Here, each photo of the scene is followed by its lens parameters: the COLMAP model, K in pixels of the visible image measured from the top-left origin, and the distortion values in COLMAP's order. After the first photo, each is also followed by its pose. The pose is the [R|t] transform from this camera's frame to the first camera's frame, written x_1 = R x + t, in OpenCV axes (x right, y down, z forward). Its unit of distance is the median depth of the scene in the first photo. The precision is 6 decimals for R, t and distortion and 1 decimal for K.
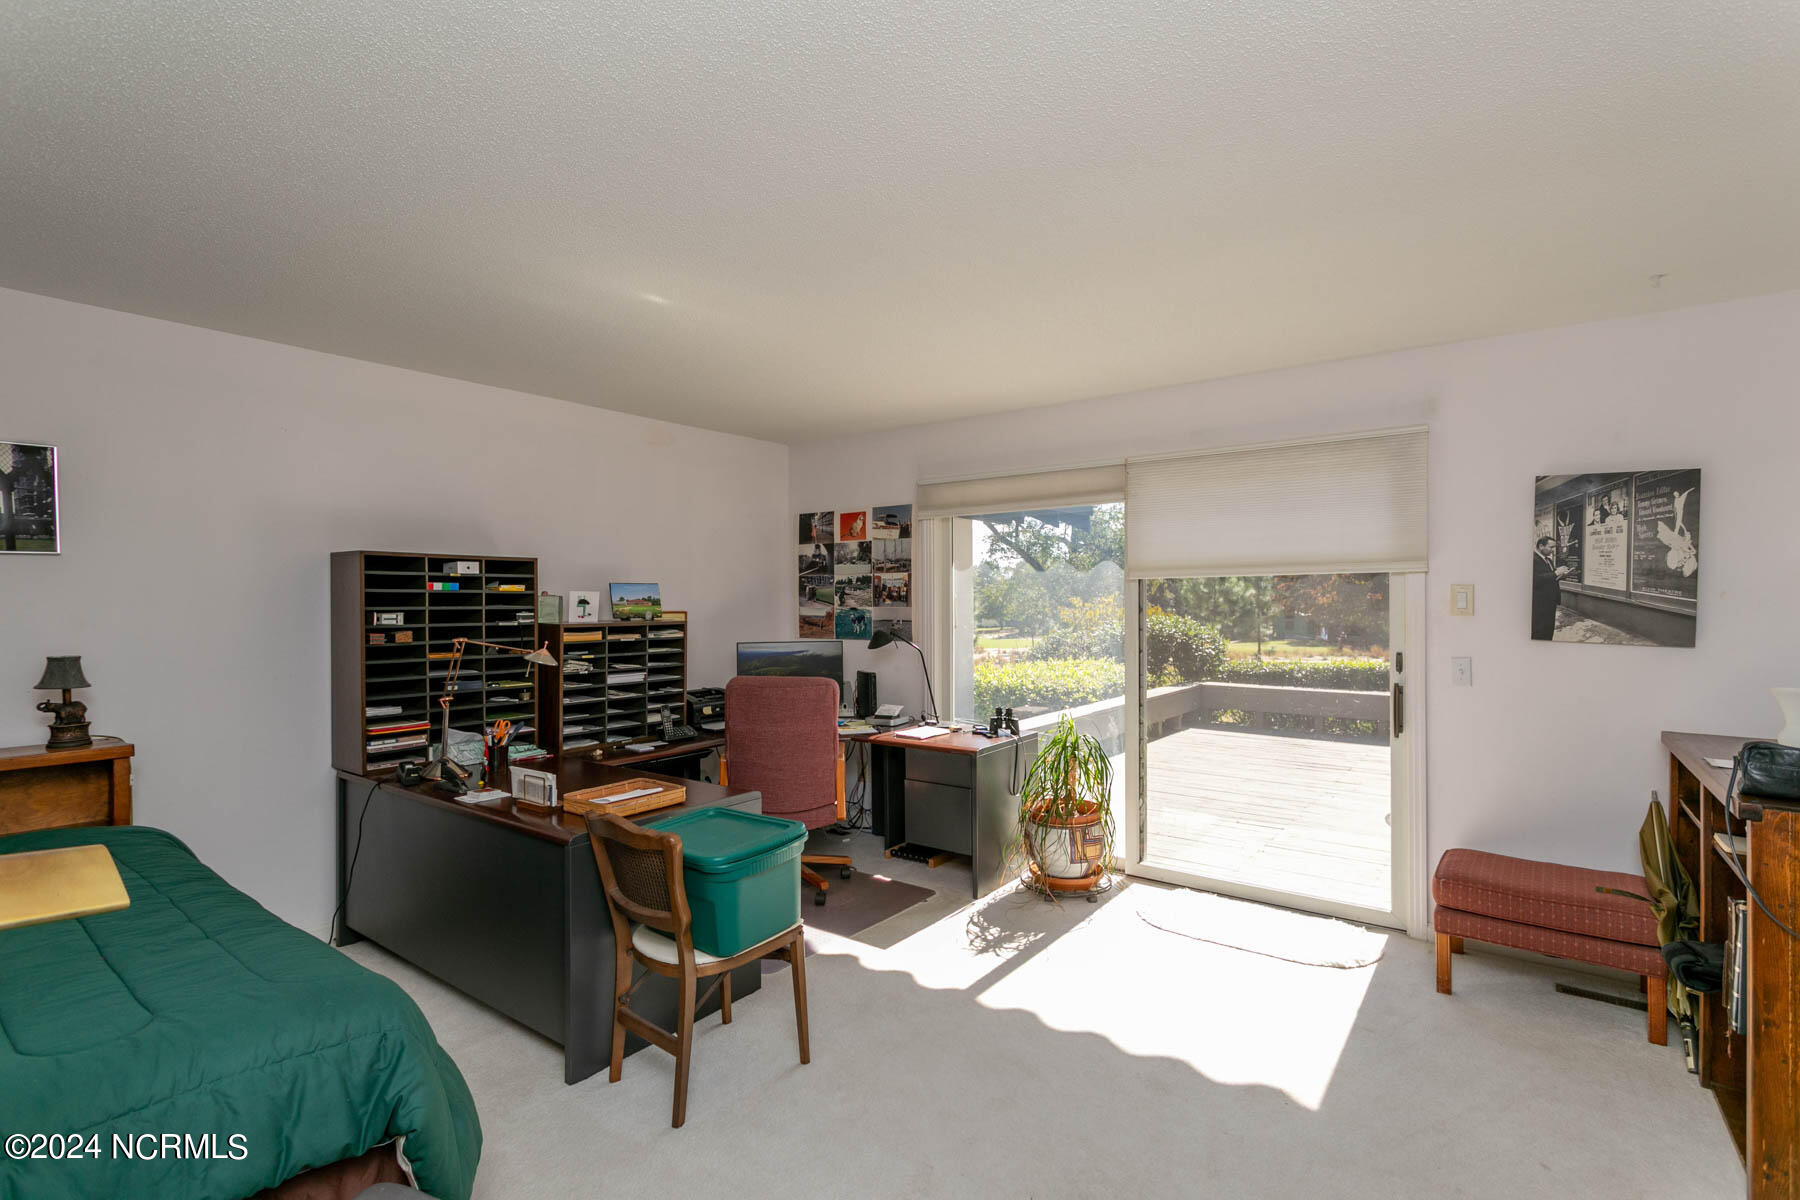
lens RADIAL K [[852.5, 0, 893.6], [0, 852.5, 596.6], [0, 0, 1]] dist [0.000177, -0.000217]
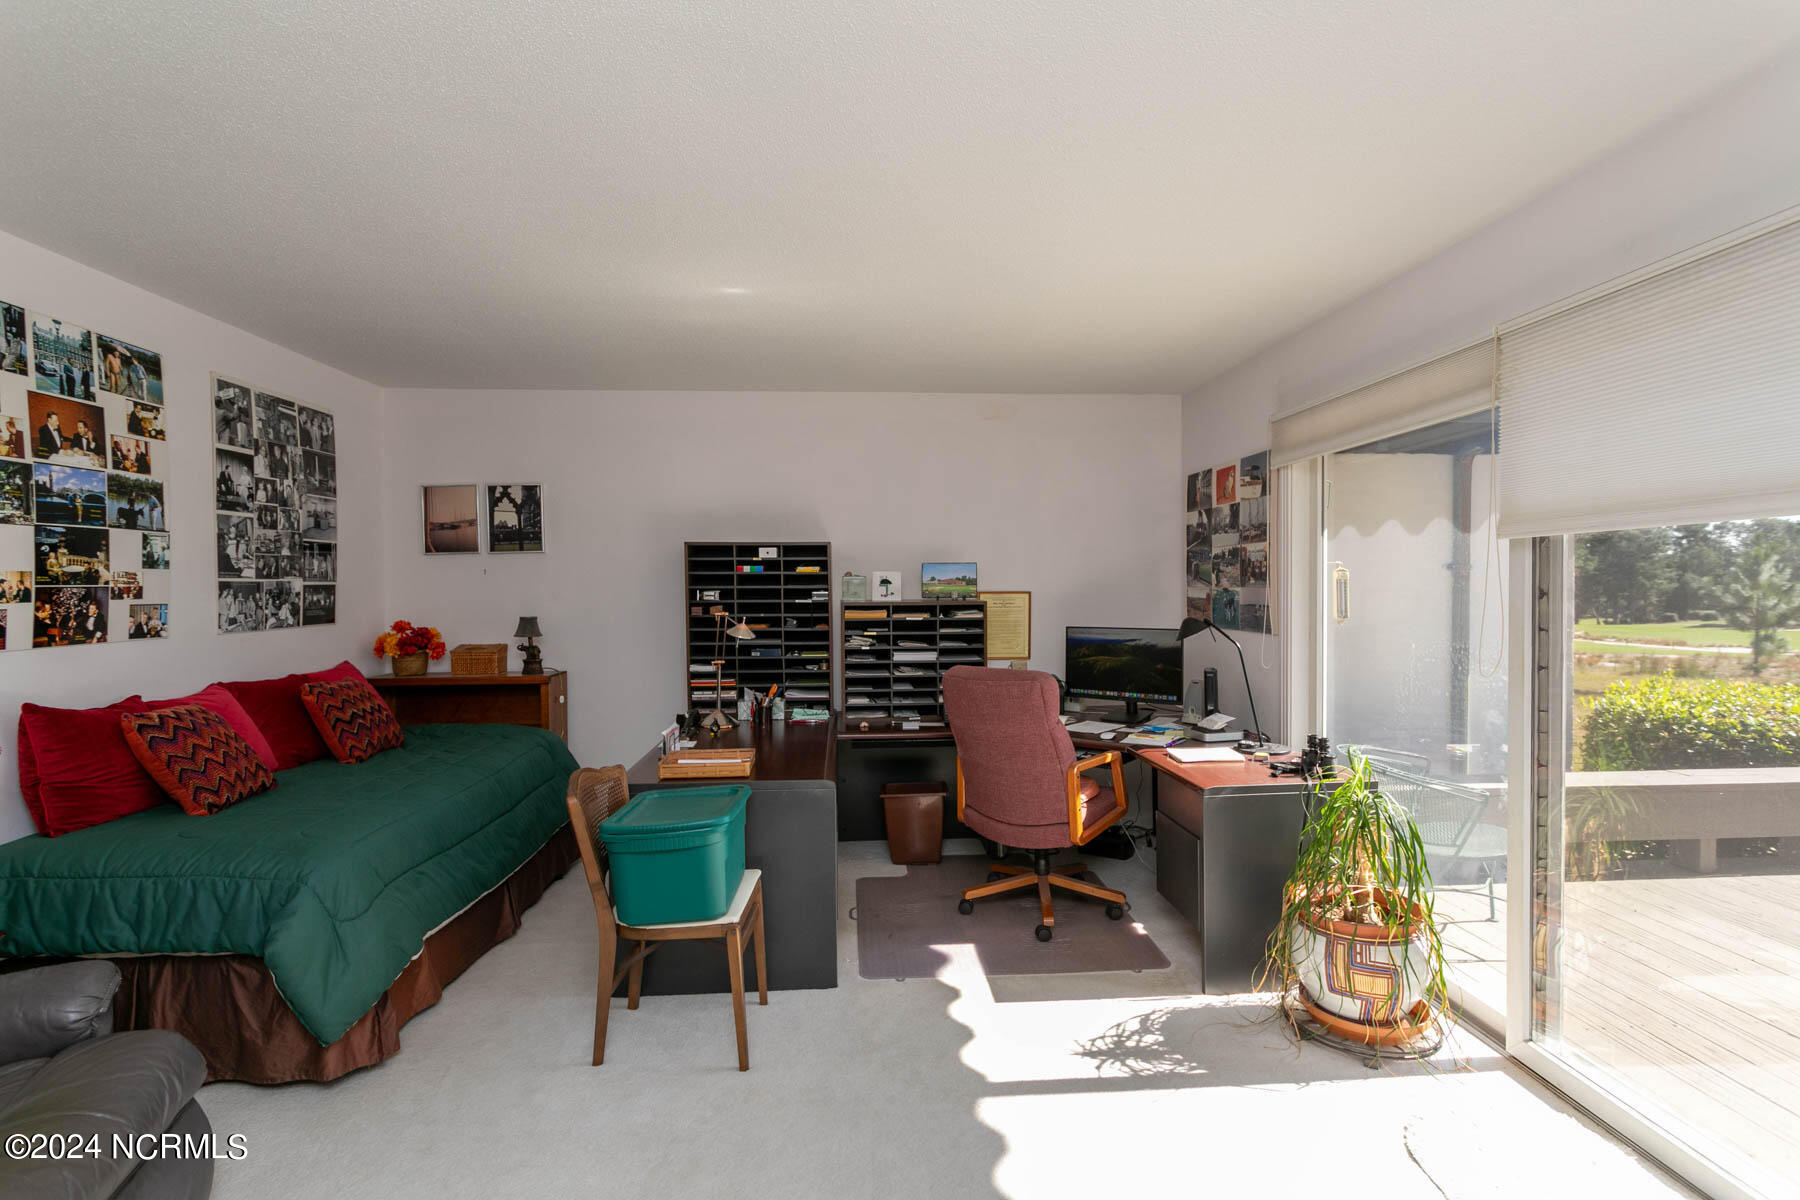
lens RADIAL K [[852.5, 0, 893.6], [0, 852.5, 596.6], [0, 0, 1]] dist [0.000177, -0.000217]
pose [[0.653032, 0.012611, -0.757225, 0.461117], [0.006595, 0.999729, 0.022338, 0.001241], [0.757302, -0.019581, 0.652772, 0.332526]]
